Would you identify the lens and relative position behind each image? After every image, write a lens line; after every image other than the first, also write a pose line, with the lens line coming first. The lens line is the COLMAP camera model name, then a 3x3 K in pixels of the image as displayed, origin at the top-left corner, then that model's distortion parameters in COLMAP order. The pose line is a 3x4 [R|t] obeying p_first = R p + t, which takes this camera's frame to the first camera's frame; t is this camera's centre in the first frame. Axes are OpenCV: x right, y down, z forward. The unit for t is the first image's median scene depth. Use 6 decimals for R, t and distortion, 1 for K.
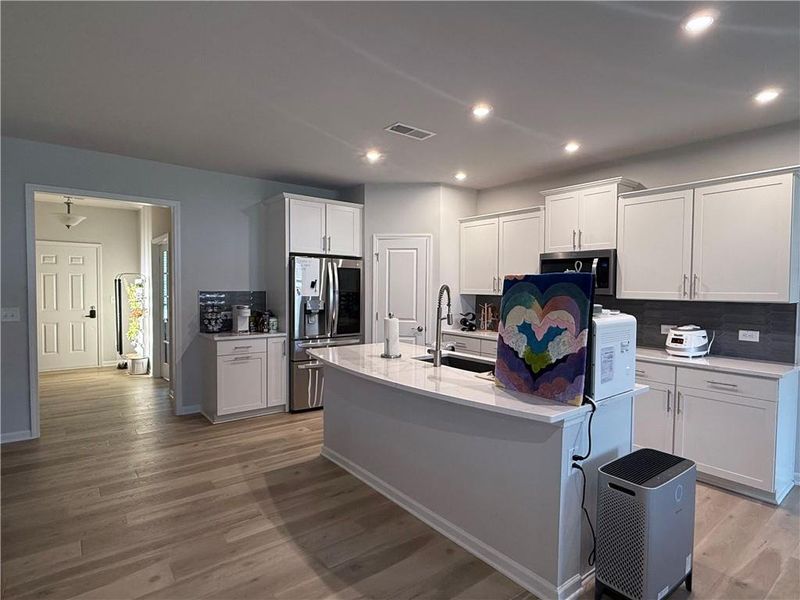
lens RADIAL K [[431.6, 0, 400.0], [0, 431.6, 300.0], [0, 0, 1]] dist [-0.019179, -0.000421]
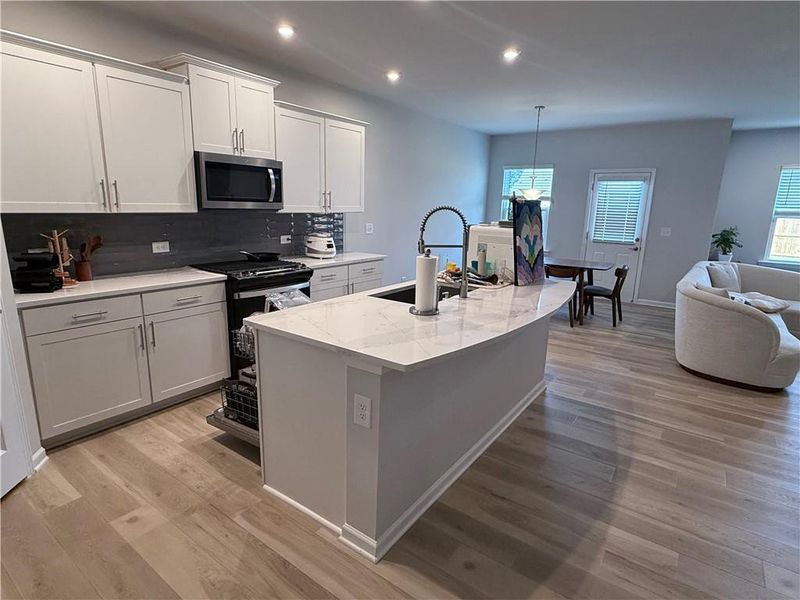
lens RADIAL K [[431.6, 0, 400.0], [0, 431.6, 300.0], [0, 0, 1]] dist [-0.019179, -0.000421]
pose [[-0.277033, -0.217632, 0.935889, -0.625335], [0.006101, 0.973594, 0.228206, -0.037677], [-0.960841, 0.068931, -0.268390, 1.176825]]
